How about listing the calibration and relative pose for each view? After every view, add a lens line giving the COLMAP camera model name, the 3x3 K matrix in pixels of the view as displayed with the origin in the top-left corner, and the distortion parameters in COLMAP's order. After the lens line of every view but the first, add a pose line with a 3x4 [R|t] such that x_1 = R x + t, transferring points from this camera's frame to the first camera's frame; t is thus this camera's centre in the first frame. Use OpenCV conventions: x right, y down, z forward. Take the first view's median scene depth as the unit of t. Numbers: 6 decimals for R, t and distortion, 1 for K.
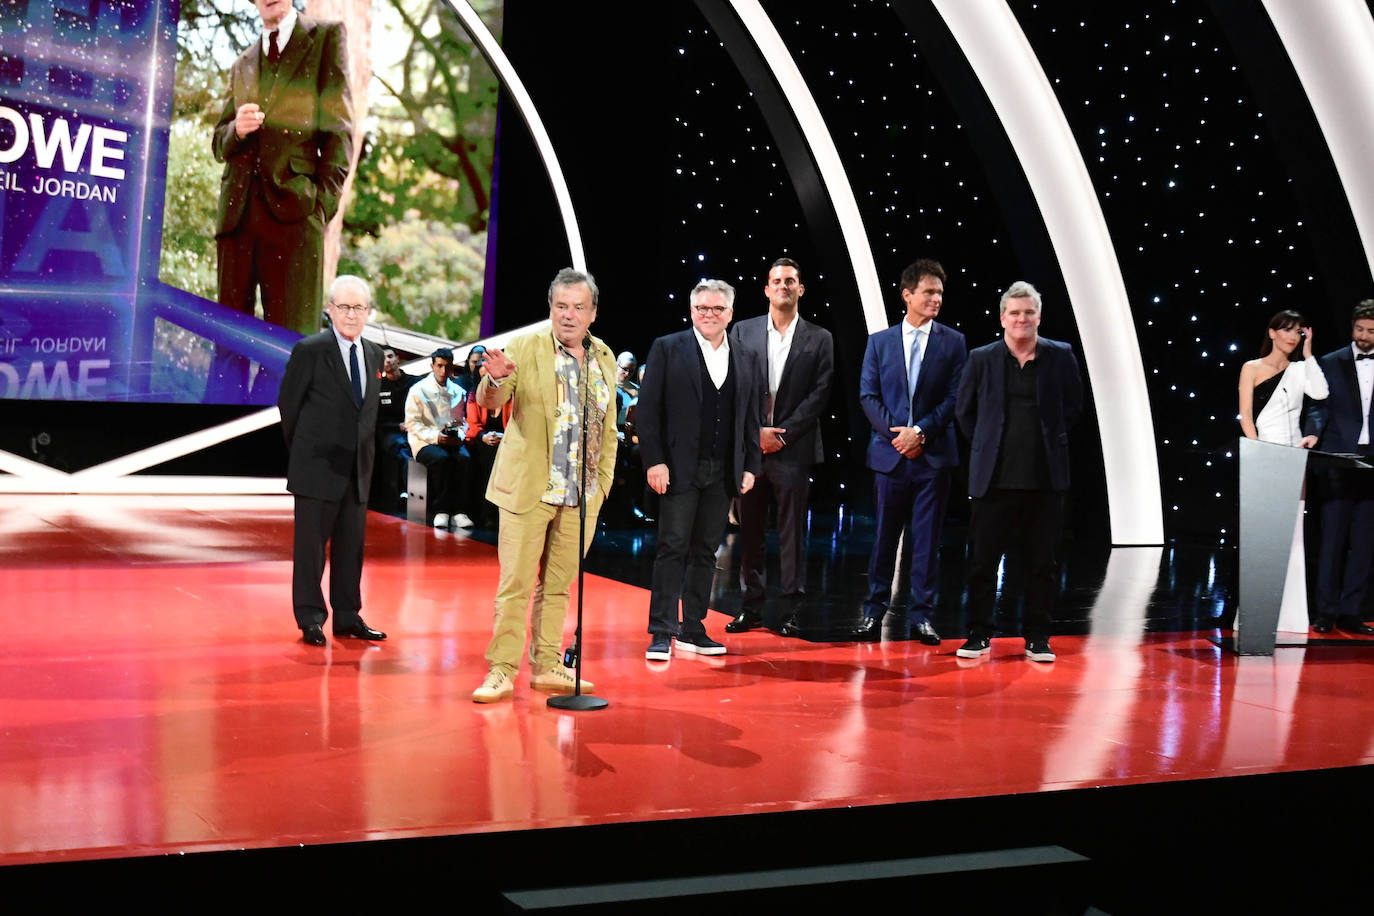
lens RADIAL K [[2146.5, 0, 686.2], [0, 2146.5, 450.0], [0, 0, 1]] dist [-0.047217, 0.000000]
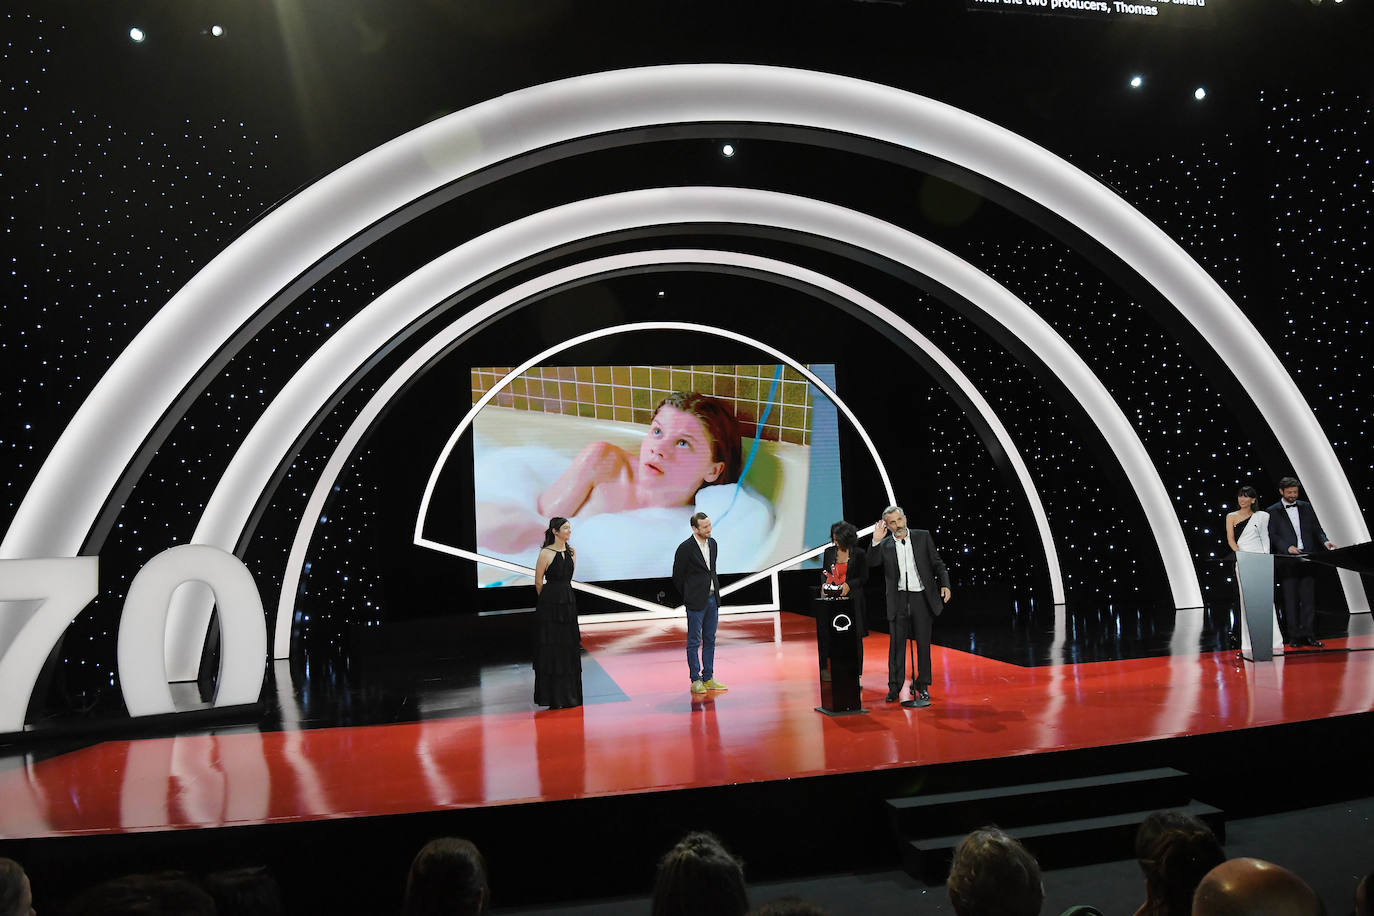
lens RADIAL K [[1838.9, 0, 681.6], [0, 1838.9, 447.4], [0, 0, 1]] dist [-0.092259, 0.000000]
pose [[0.977684, -0.079261, -0.194554, 0.091468], [0.068076, 0.995655, -0.063528, -0.027545], [0.198744, 0.048866, 0.978832, -0.728931]]
